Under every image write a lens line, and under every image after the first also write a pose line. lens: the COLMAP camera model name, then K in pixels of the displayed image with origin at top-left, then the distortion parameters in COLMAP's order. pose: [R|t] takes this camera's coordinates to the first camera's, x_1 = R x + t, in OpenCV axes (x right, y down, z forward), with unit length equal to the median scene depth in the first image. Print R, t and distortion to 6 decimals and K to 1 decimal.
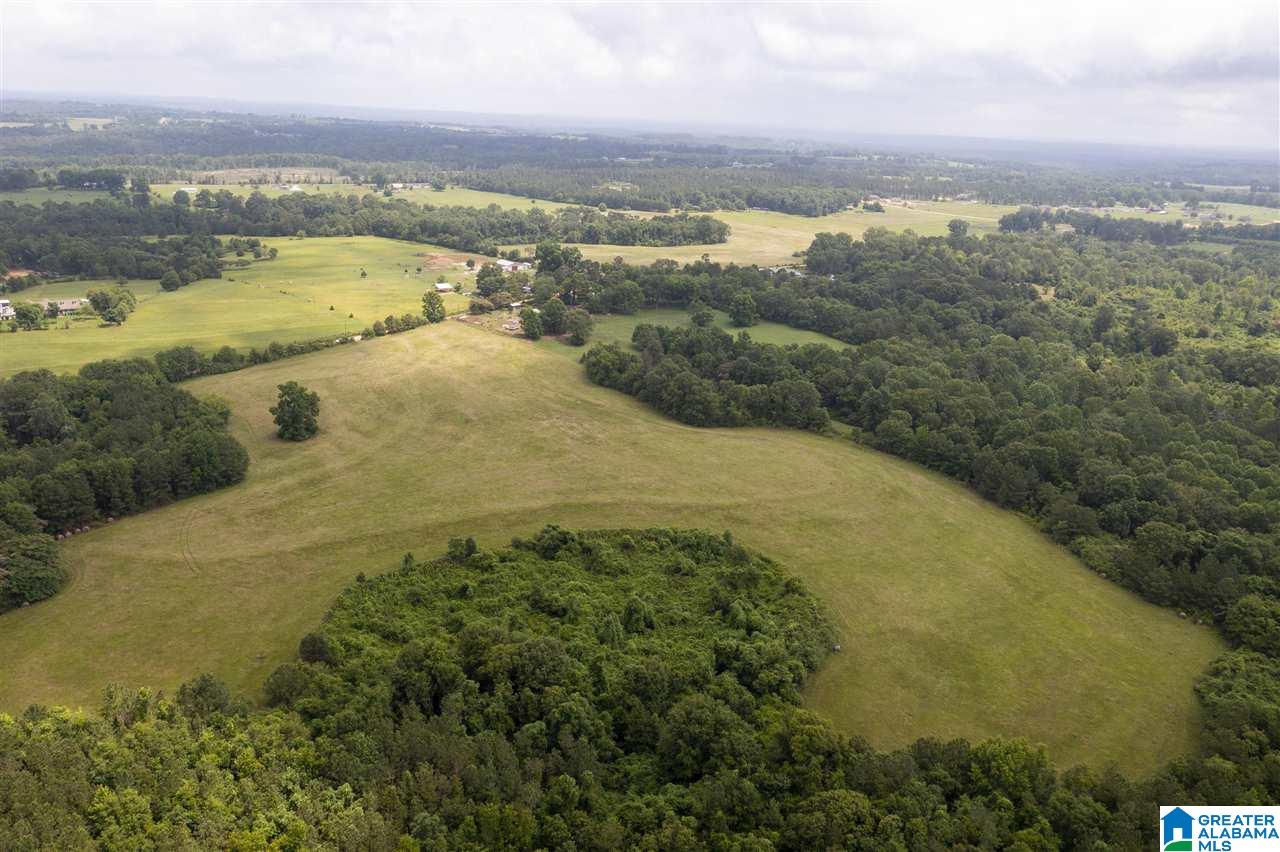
lens RADIAL K [[1019.5, 0, 639.5], [0, 1019.5, 424.4], [0, 0, 1]] dist [-0.005744, 0.010658]
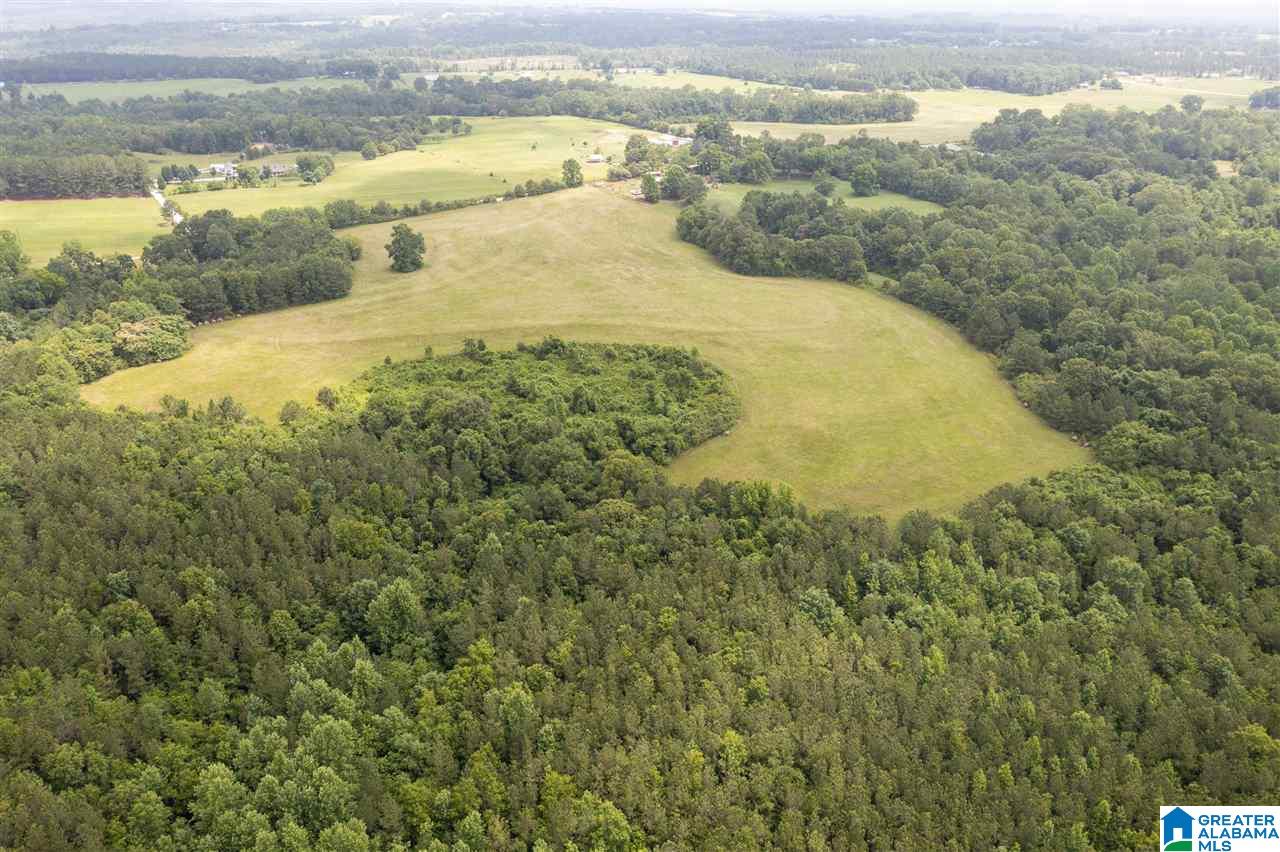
lens RADIAL K [[1019.5, 0, 641.7], [0, 1019.5, 424.7], [0, 0, 1]] dist [-0.005744, 0.010658]
pose [[0.965234, 0.068667, -0.252208, 0.170629], [-0.042991, 0.993442, 0.105947, 0.036478], [0.257829, -0.091421, 0.961856, -0.080788]]
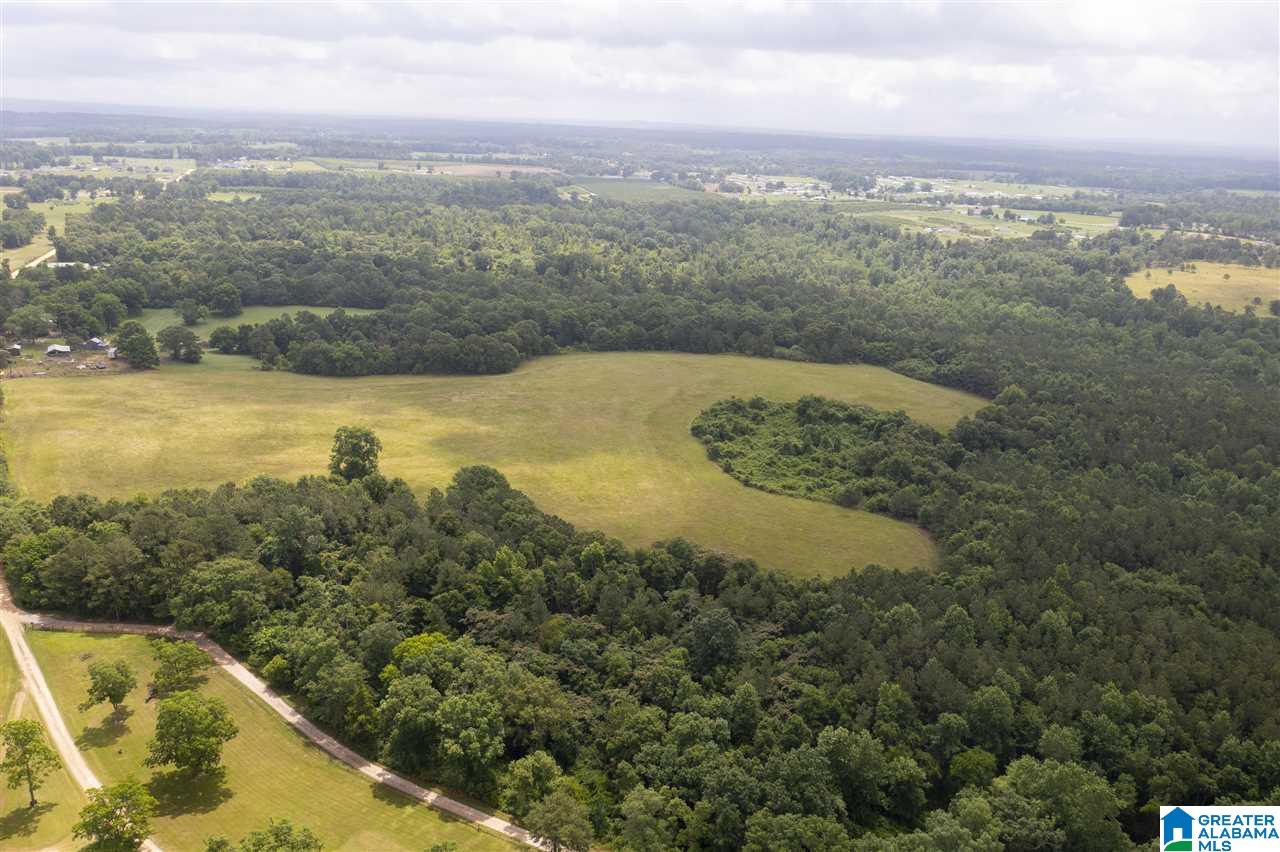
lens RADIAL K [[1019.5, 0, 634.7], [0, 1019.5, 433.0], [0, 0, 1]] dist [-0.005744, 0.010658]
pose [[0.381763, -0.302072, 0.873504, -0.698505], [0.249013, 0.943754, 0.217535, -0.112681], [-0.890084, 0.134467, 0.435510, 0.238742]]
